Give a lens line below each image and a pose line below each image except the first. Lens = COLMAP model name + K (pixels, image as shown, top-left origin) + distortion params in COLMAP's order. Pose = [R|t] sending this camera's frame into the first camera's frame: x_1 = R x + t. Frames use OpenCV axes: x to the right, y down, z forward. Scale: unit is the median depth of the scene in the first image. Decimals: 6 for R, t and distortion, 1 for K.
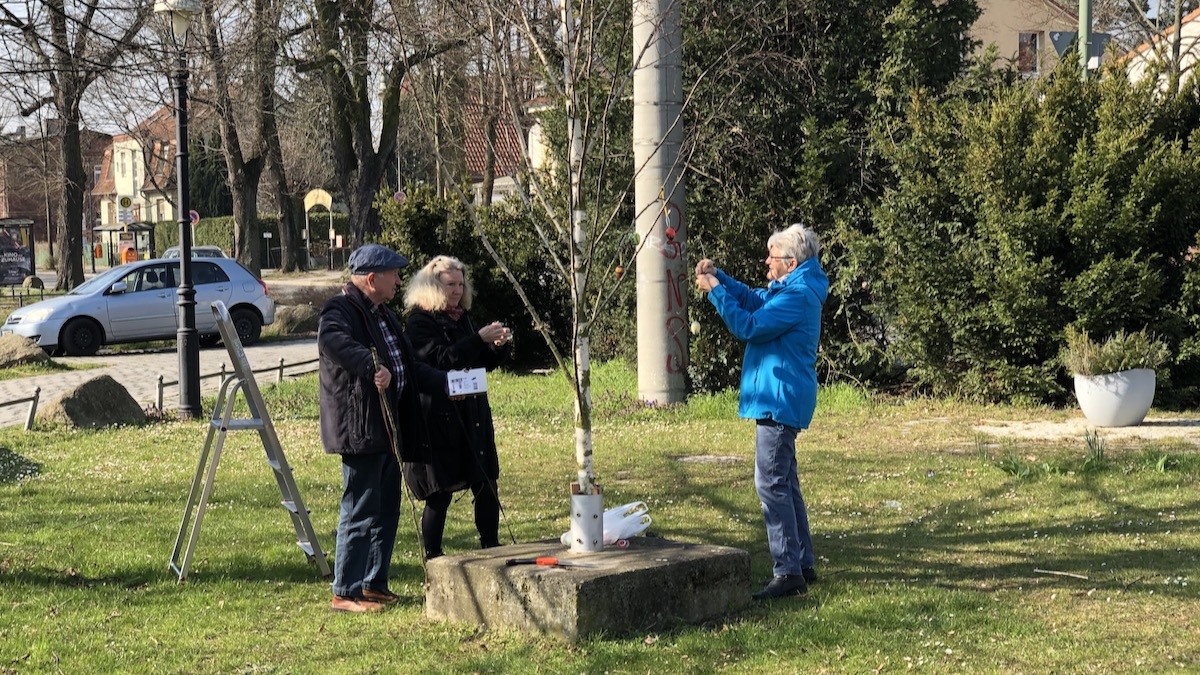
lens RADIAL K [[1994.5, 0, 603.0], [0, 1994.5, 346.6], [0, 0, 1]] dist [0.046596, 0.000000]
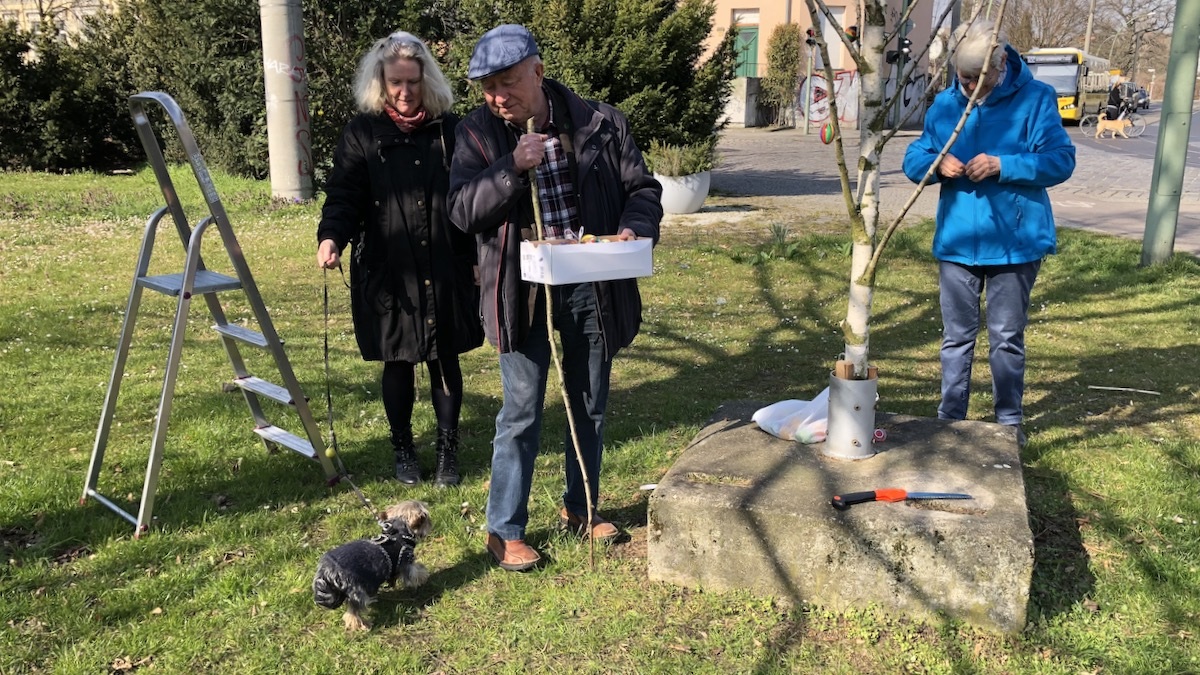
lens RADIAL K [[1038.4, 0, 599.5], [0, 1038.4, 347.8], [0, 0, 1]] dist [-0.007475, 0.037155]
pose [[0.881219, -0.088717, 0.464309, -0.116418], [0.000255, 0.982320, 0.187211, -0.002504], [-0.472708, -0.164855, 0.865661, 0.324132]]
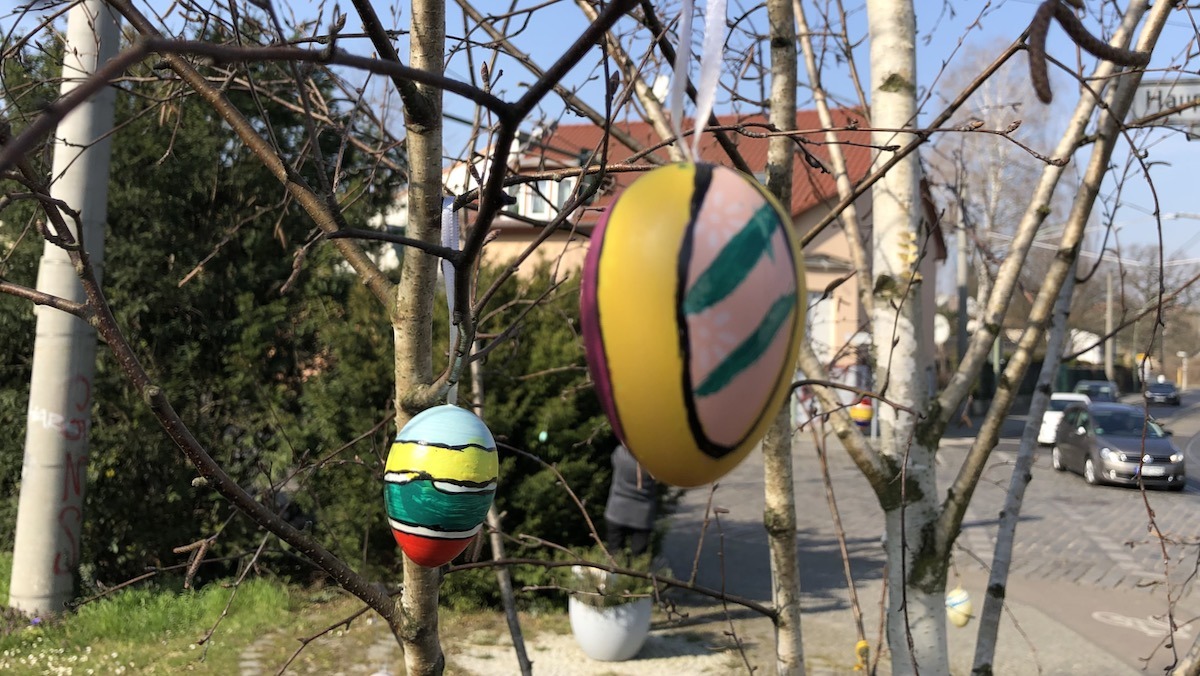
lens RADIAL K [[1231.0, 0, 605.6], [0, 1231.0, 216.1], [0, 0, 1]] dist [0.037832, 0.000000]
pose [[0.858313, 0.105720, 0.502117, -0.049687], [-0.026386, 0.986344, -0.162570, -0.059138], [-0.512447, 0.126287, 0.849382, 0.405157]]
